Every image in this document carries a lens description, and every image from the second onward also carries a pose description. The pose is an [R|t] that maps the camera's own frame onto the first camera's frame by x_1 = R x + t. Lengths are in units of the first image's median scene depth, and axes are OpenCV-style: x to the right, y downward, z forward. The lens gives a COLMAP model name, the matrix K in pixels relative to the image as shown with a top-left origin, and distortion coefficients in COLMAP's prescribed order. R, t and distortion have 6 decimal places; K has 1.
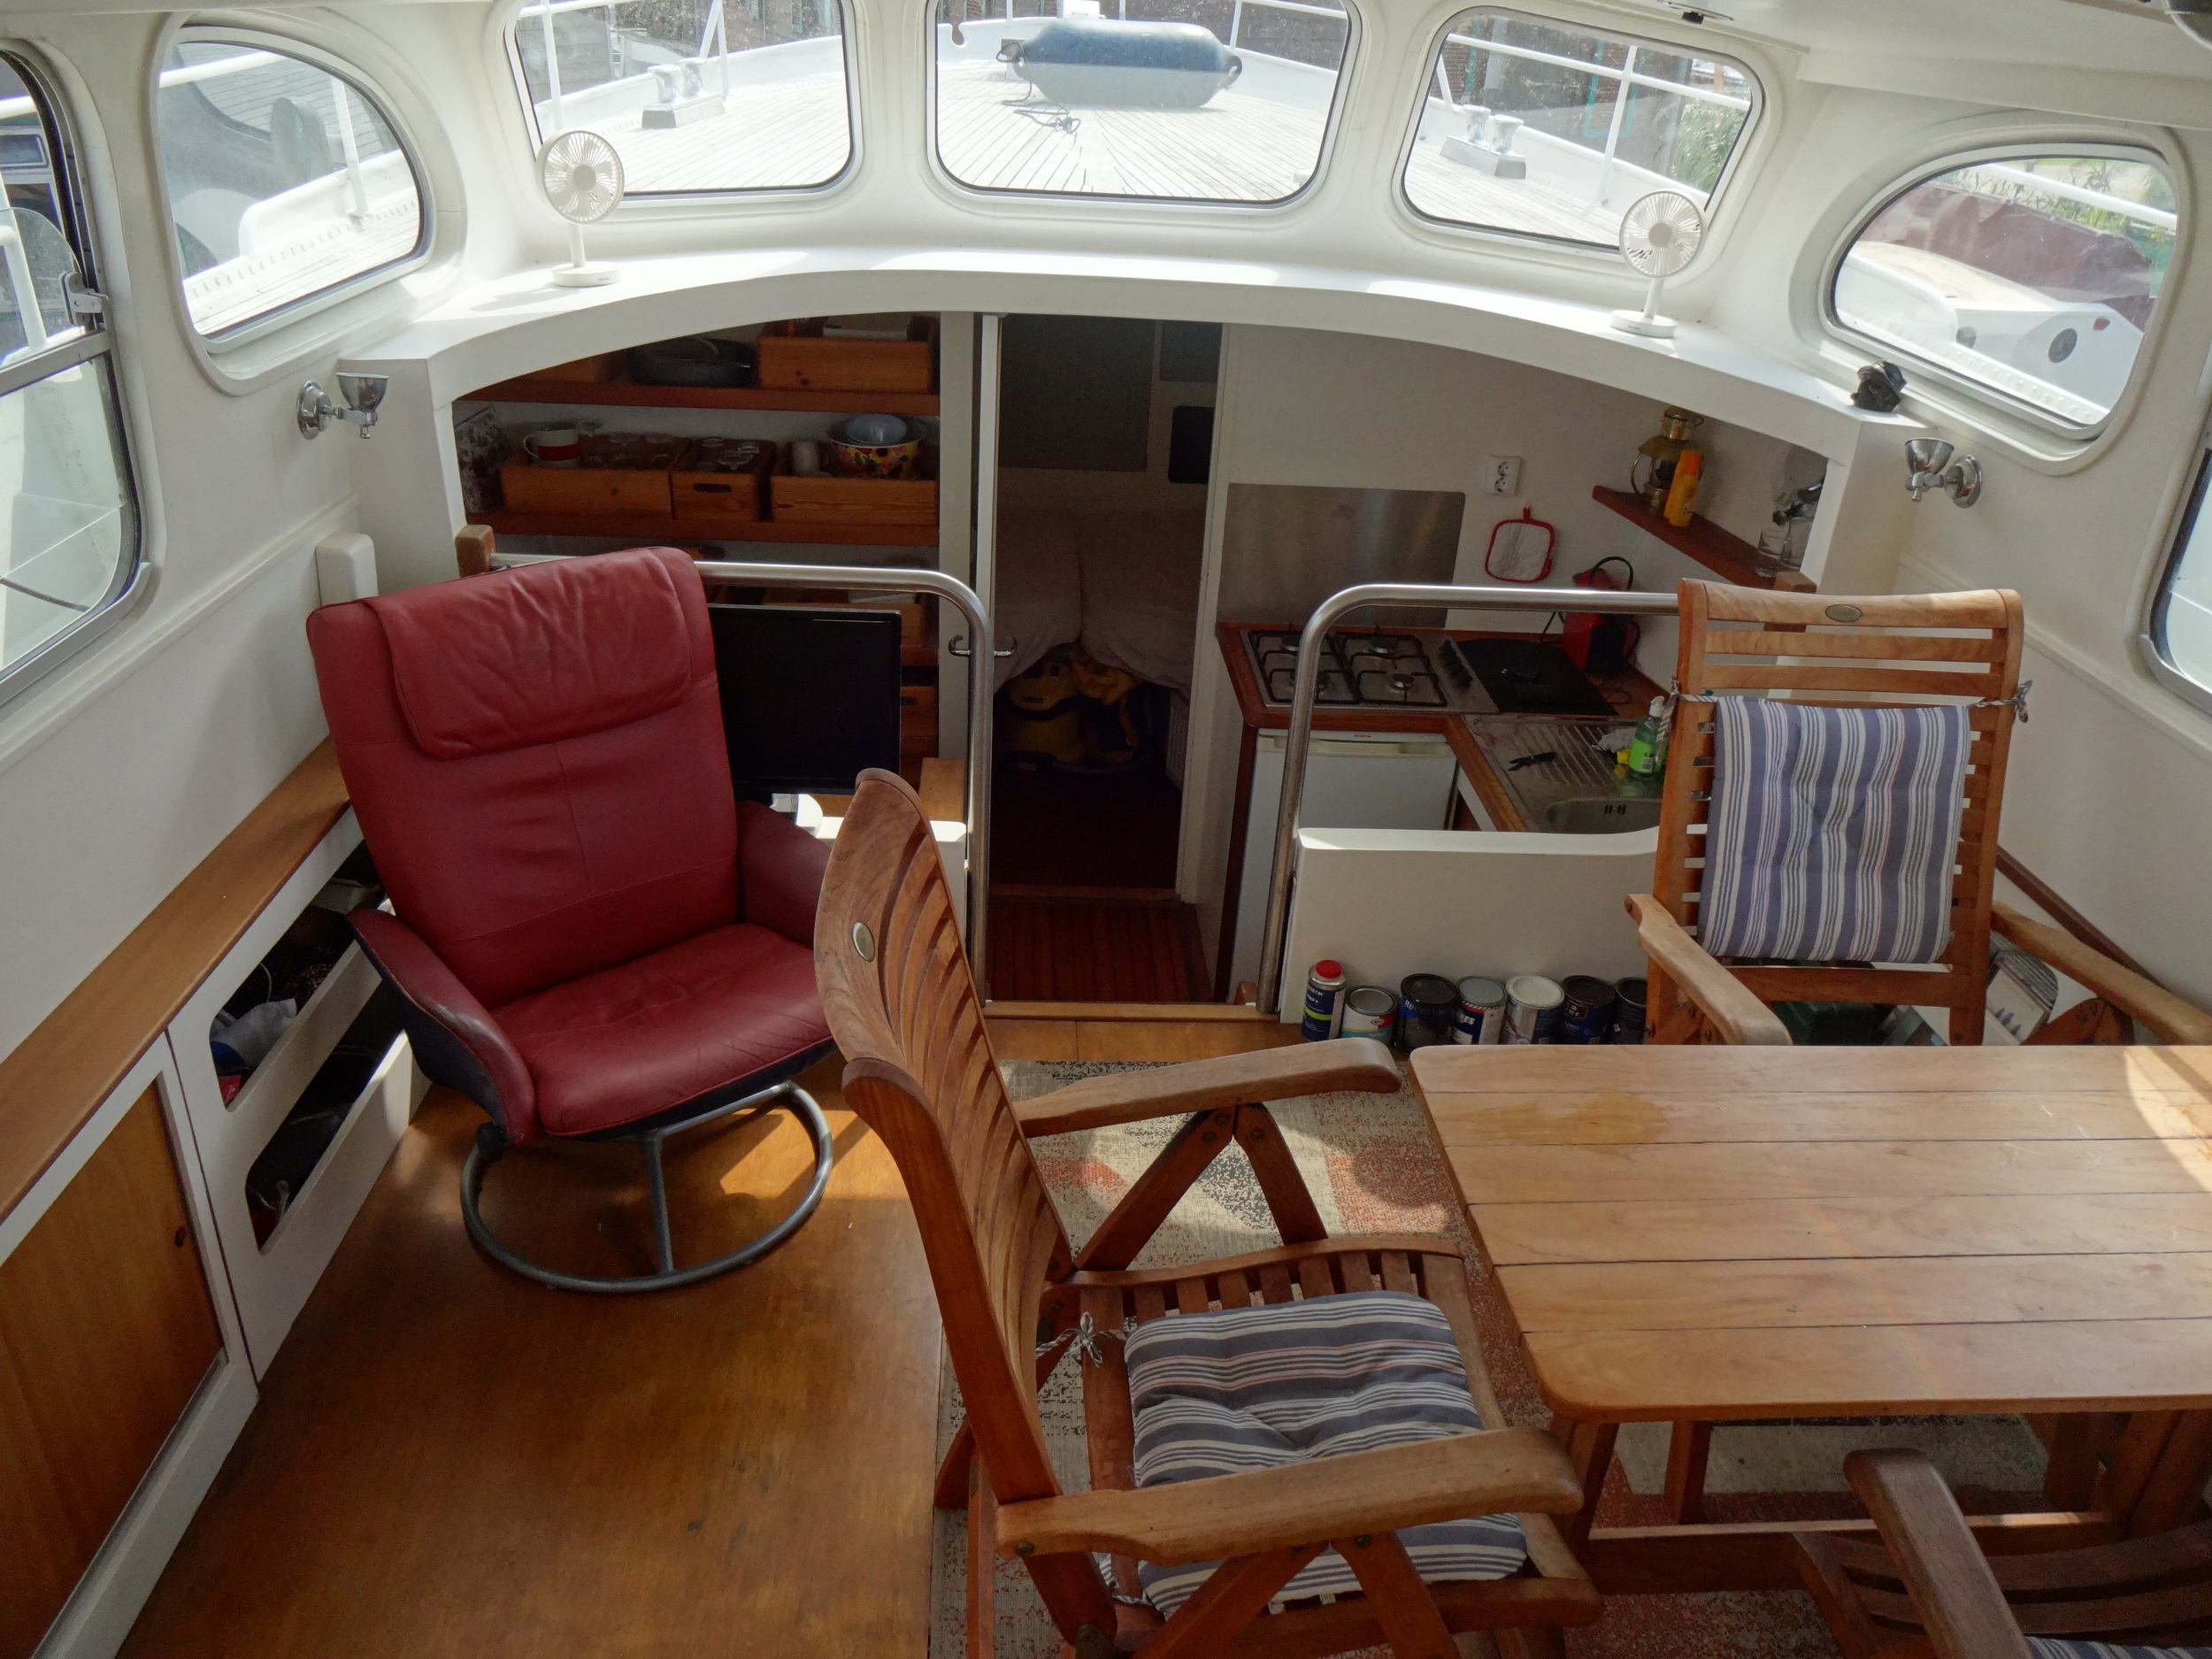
lens RADIAL K [[1623.8, 0, 1123.1], [0, 1623.8, 838.0], [0, 0, 1]] dist [-0.002113, 0.001161]
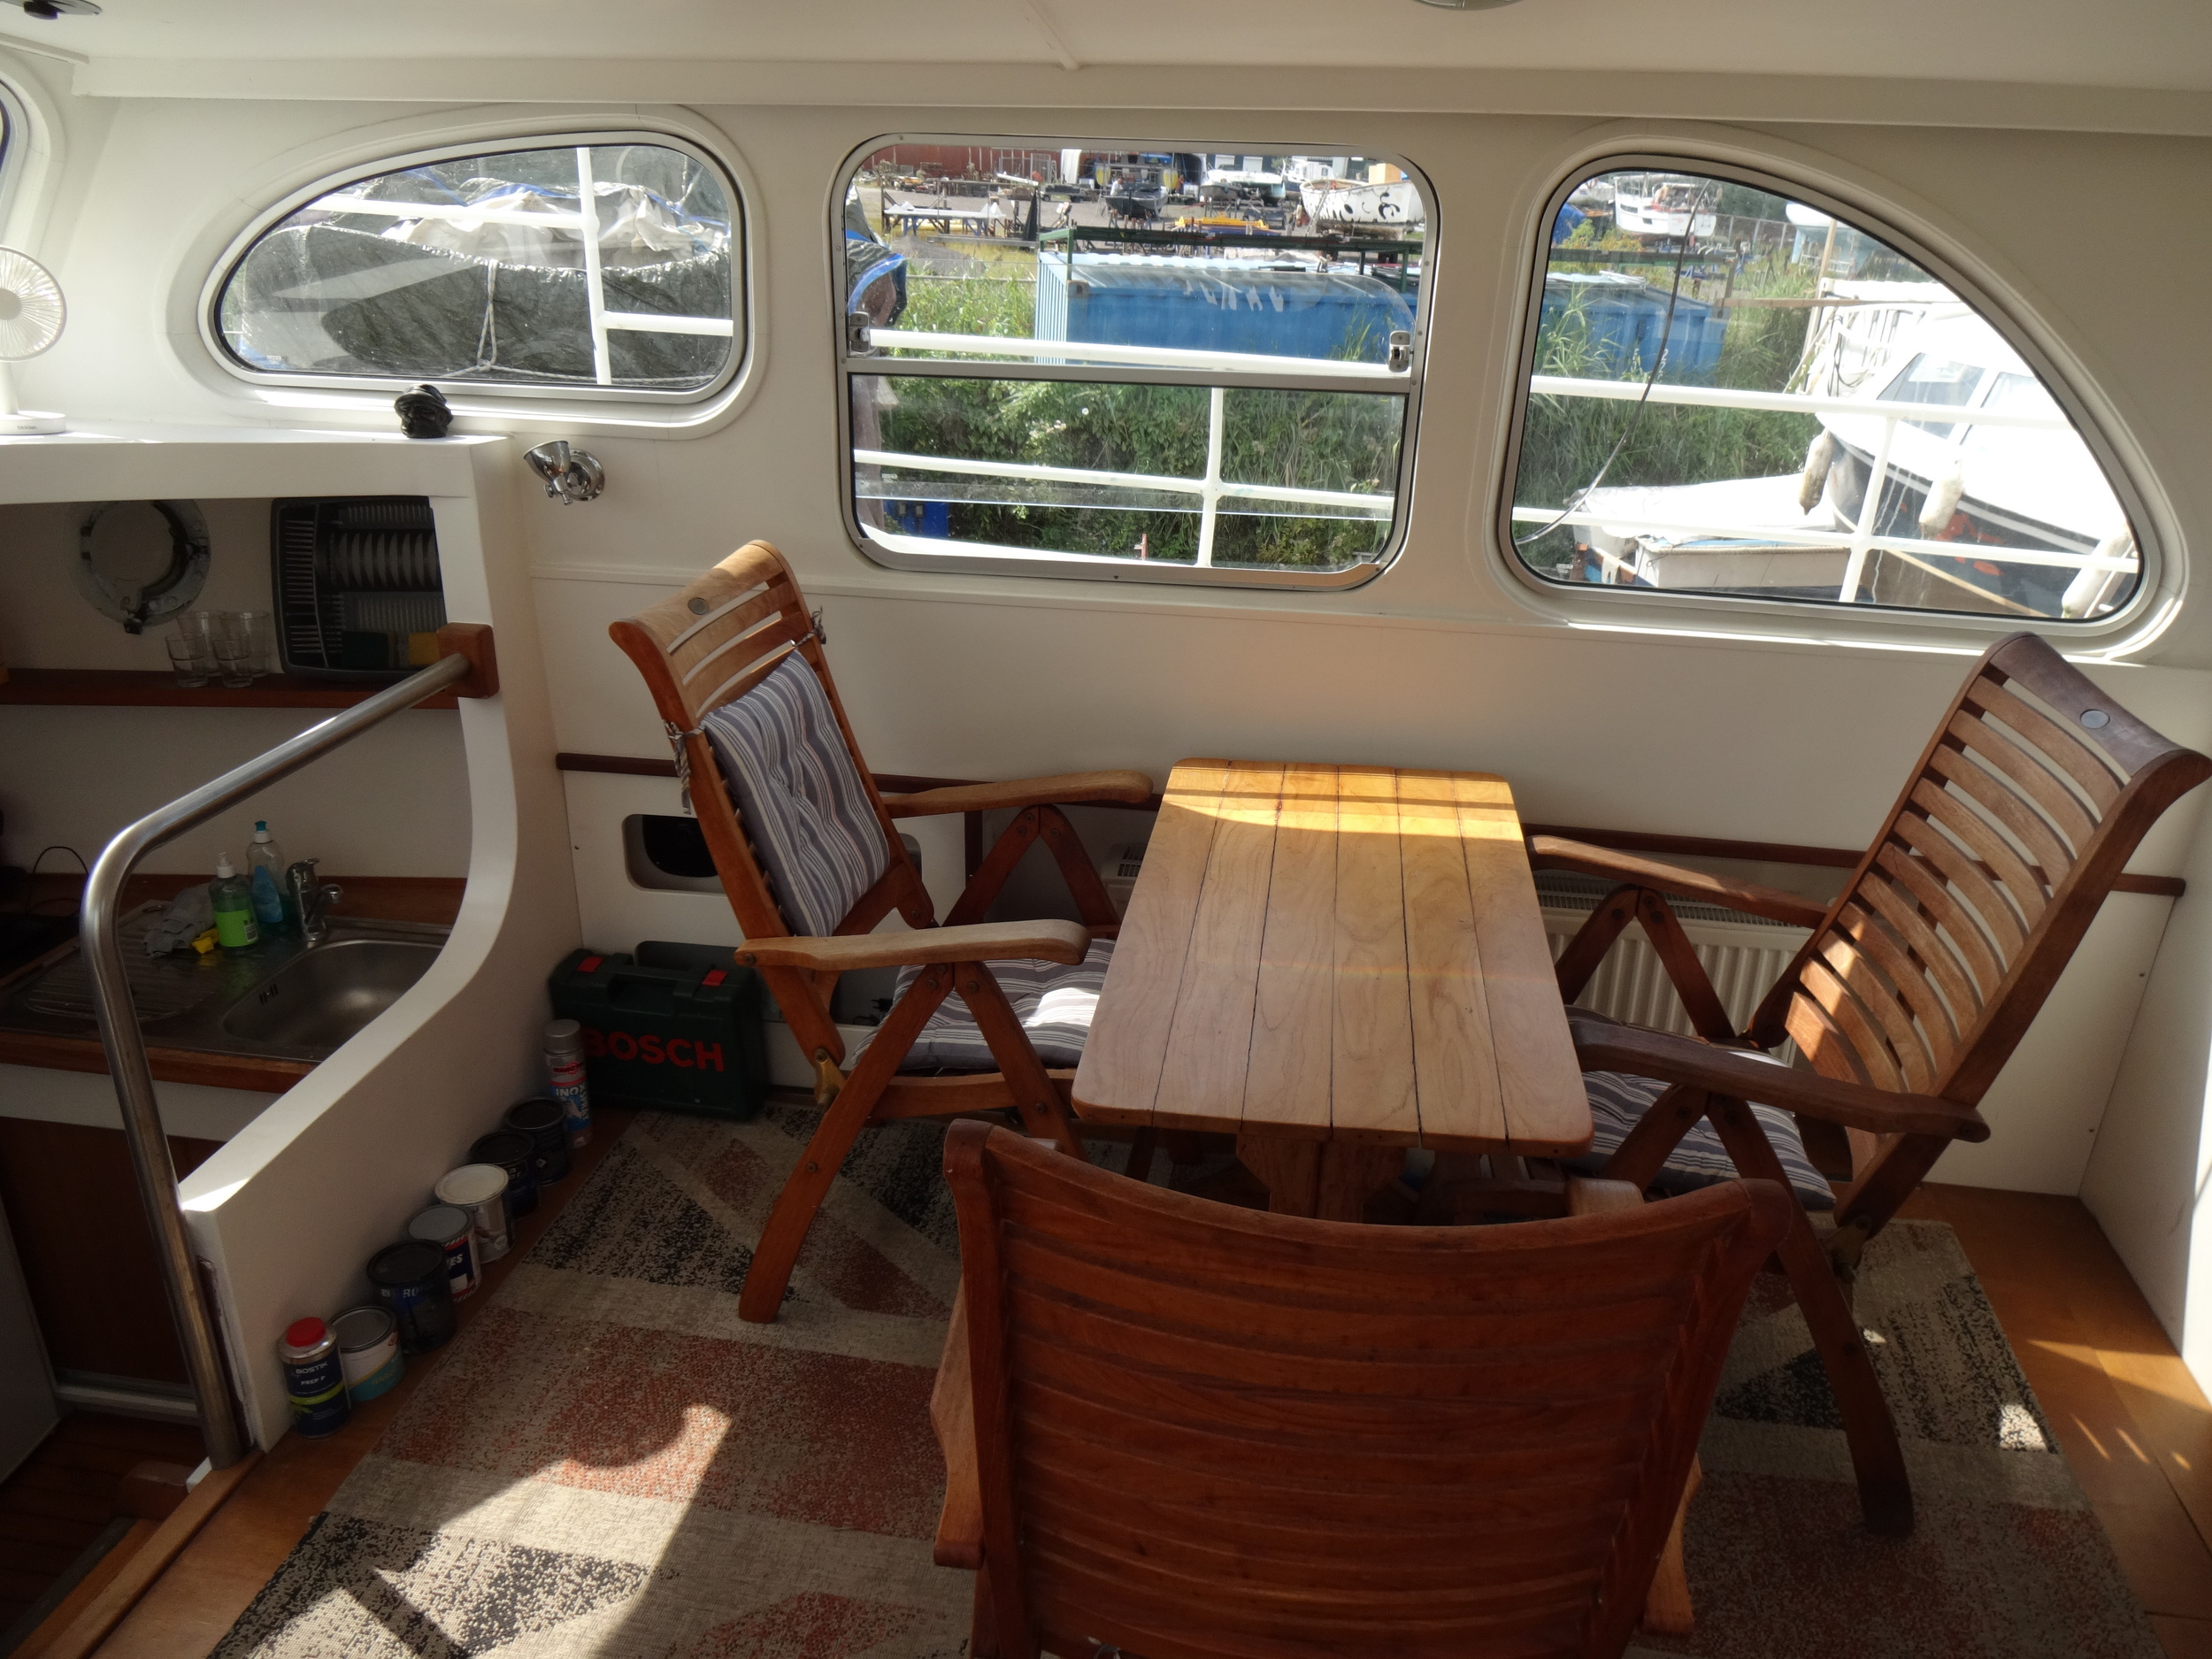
lens RADIAL K [[1623.8, 0, 1123.1], [0, 1623.8, 838.0], [0, 0, 1]] dist [-0.002113, 0.001161]
pose [[0.204391, -0.413508, 0.887263, -0.368364], [0.448896, 0.845068, 0.290434, -0.158891], [-0.869894, 0.338927, 0.358347, 0.393955]]
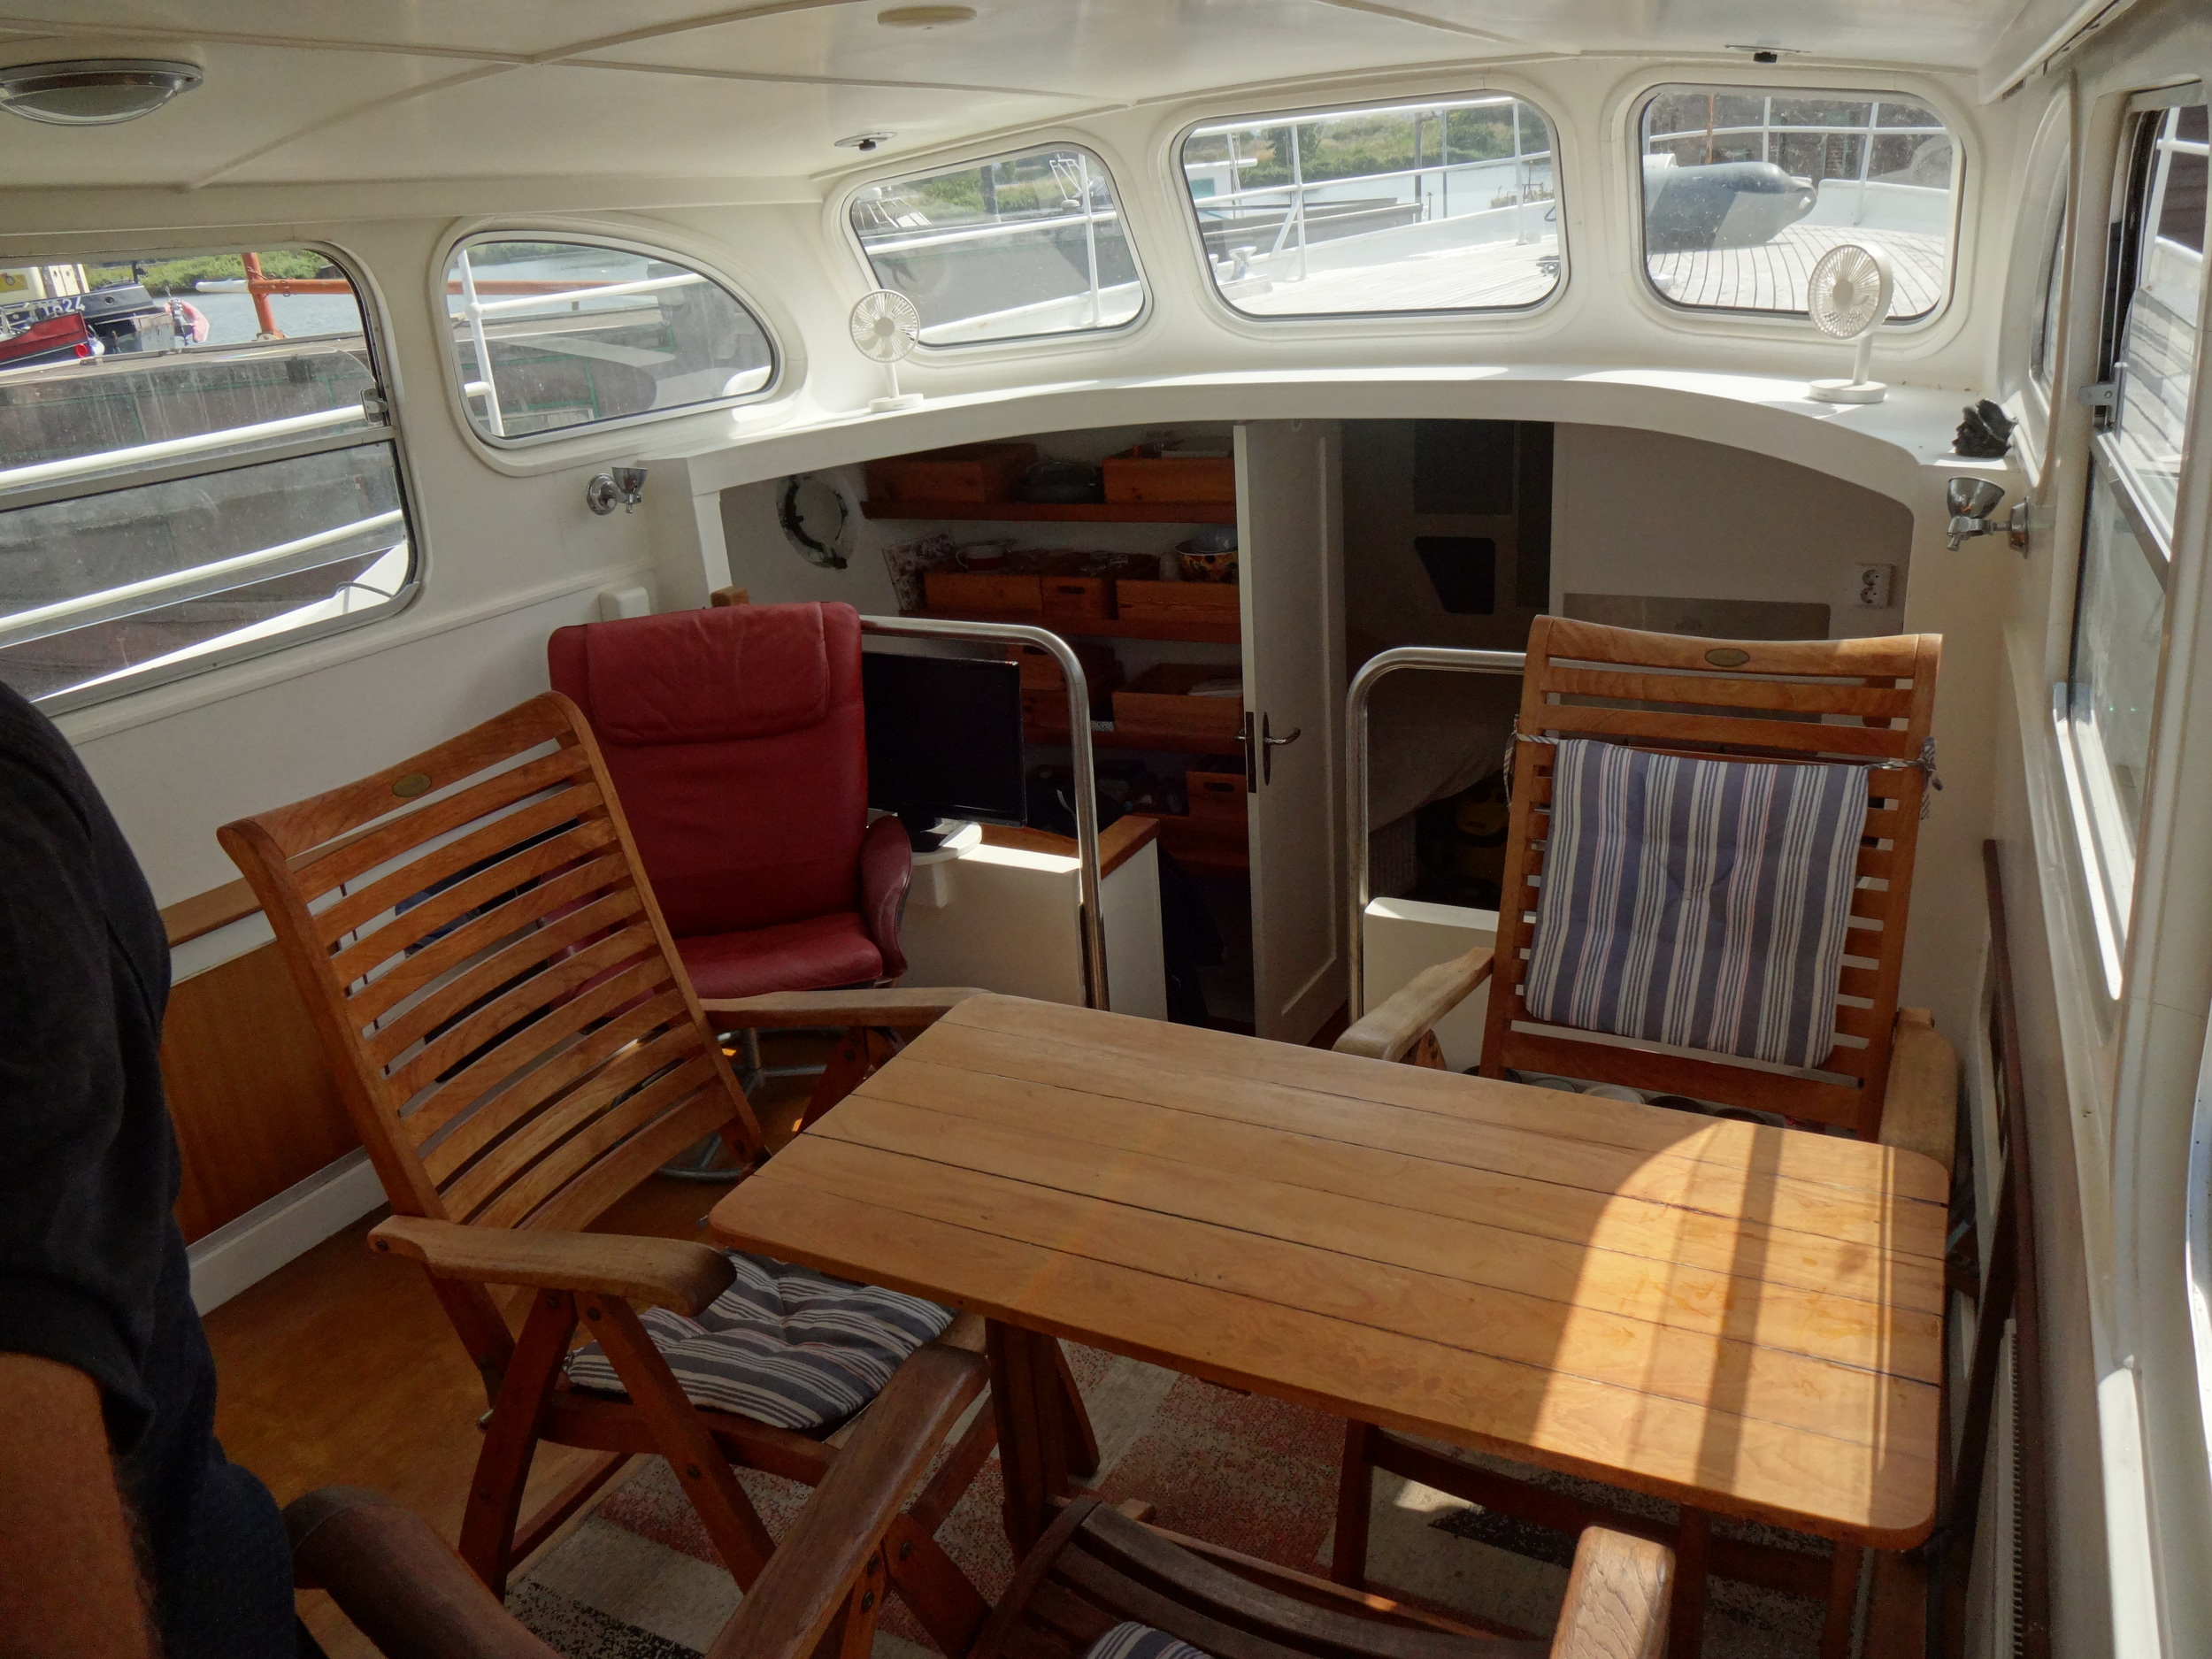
lens RADIAL K [[1622.4, 0, 1107.2], [0, 1622.4, 836.5], [0, 0, 1]] dist [-0.012252, 0.011615]
pose [[0.850988, 0.077700, -0.519406, 0.526740], [-0.139479, 0.986916, -0.080883, 0.066577], [0.506326, 0.141277, 0.850691, 0.069496]]
